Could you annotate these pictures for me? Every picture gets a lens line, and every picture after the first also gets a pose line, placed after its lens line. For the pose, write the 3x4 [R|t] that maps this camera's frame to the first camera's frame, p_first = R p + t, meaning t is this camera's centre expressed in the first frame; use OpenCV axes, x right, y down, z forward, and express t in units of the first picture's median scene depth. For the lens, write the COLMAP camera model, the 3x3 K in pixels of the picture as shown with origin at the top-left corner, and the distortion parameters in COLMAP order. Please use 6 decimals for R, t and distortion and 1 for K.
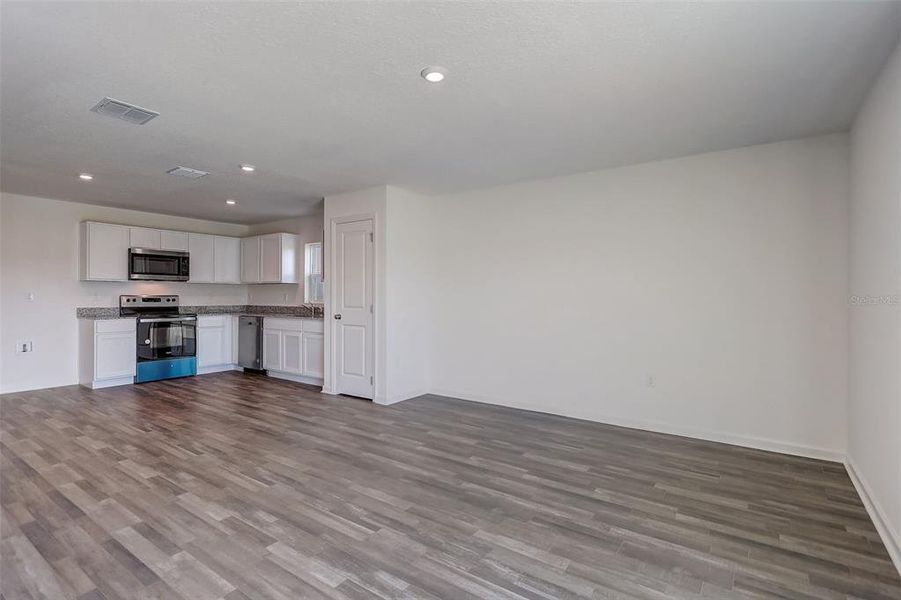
lens RADIAL K [[438.3, 0, 446.1], [0, 438.3, 312.4], [0, 0, 1]] dist [0.007379, -0.005262]
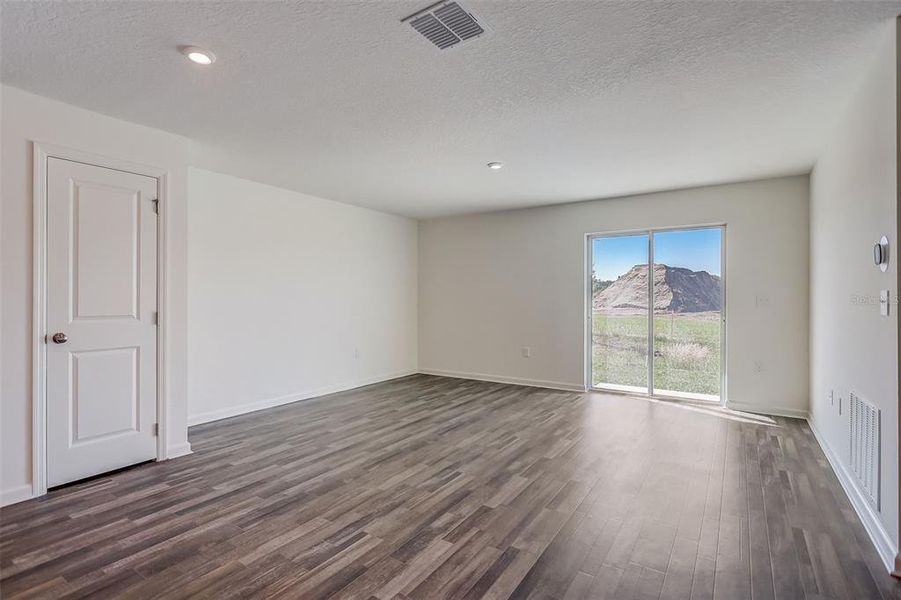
lens RADIAL K [[438.3, 0, 445.0], [0, 438.3, 293.5], [0, 0, 1]] dist [0.007379, -0.005262]
pose [[-0.027592, 0.003360, 0.999614, -1.016297], [0.037326, 0.999300, -0.002329, -0.031253], [-0.998922, 0.037248, -0.027698, 0.726260]]
